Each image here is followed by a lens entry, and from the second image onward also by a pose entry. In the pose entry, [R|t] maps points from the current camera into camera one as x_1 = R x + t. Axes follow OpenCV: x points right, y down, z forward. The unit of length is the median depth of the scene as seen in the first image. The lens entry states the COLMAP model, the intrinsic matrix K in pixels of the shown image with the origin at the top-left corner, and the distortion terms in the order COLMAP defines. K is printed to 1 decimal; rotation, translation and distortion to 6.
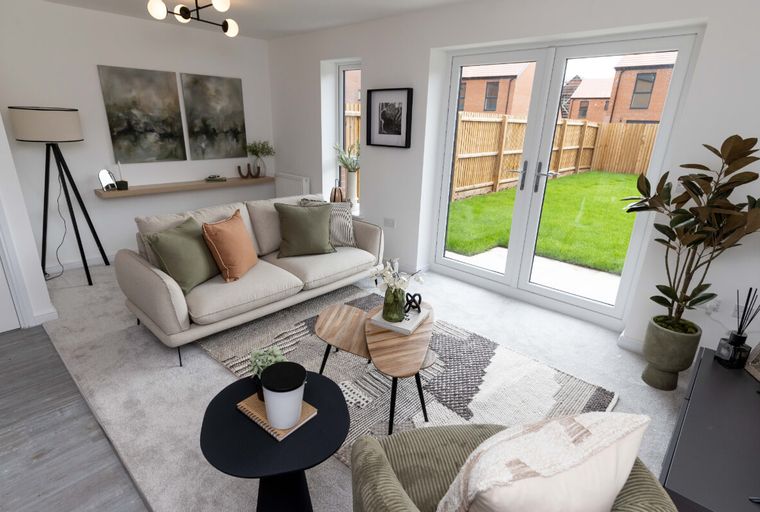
lens RADIAL K [[382.6, 0, 368.9], [0, 382.6, 255.2], [0, 0, 1]] dist [0.002451, 0.000123]
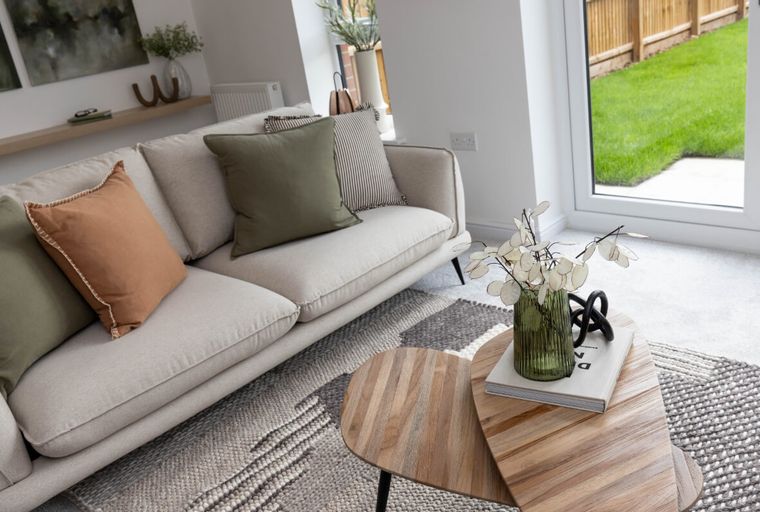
lens RADIAL K [[654.8, 0, 380.0], [0, 654.8, 256.0], [0, 0, 1]] dist [0.006573, 0.001821]
pose [[0.983798, -0.167670, -0.063466, -0.022602], [0.170319, 0.984622, 0.038882, 0.004280], [0.055971, -0.049062, 0.997226, 0.242148]]
